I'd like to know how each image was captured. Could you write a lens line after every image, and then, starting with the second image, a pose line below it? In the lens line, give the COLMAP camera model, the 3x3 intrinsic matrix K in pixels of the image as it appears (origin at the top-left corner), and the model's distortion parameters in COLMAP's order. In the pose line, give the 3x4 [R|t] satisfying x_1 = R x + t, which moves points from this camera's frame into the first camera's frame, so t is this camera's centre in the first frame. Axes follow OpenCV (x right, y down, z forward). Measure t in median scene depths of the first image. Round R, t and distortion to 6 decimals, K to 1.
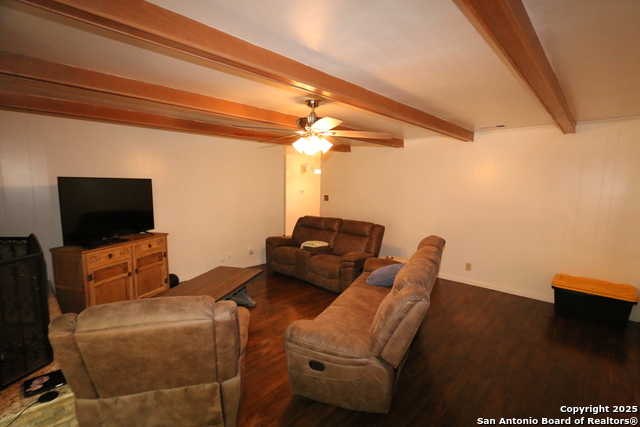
lens RADIAL K [[297.8, 0, 312.8], [0, 297.8, 216.4], [0, 0, 1]] dist [-0.021896, -0.000187]
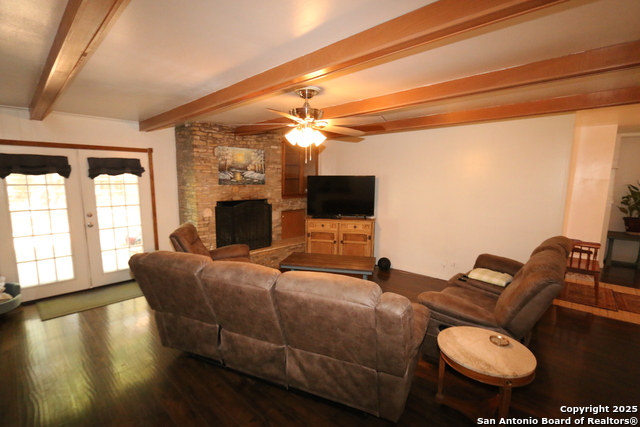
lens RADIAL K [[297.8, 0, 312.8], [0, 297.8, 216.4], [0, 0, 1]] dist [-0.021896, -0.000187]
pose [[0.007143, 0.115186, -0.993318, 0.807337], [-0.113165, 0.987055, 0.113646, -0.080363], [0.993551, 0.111597, 0.020086, 0.849520]]
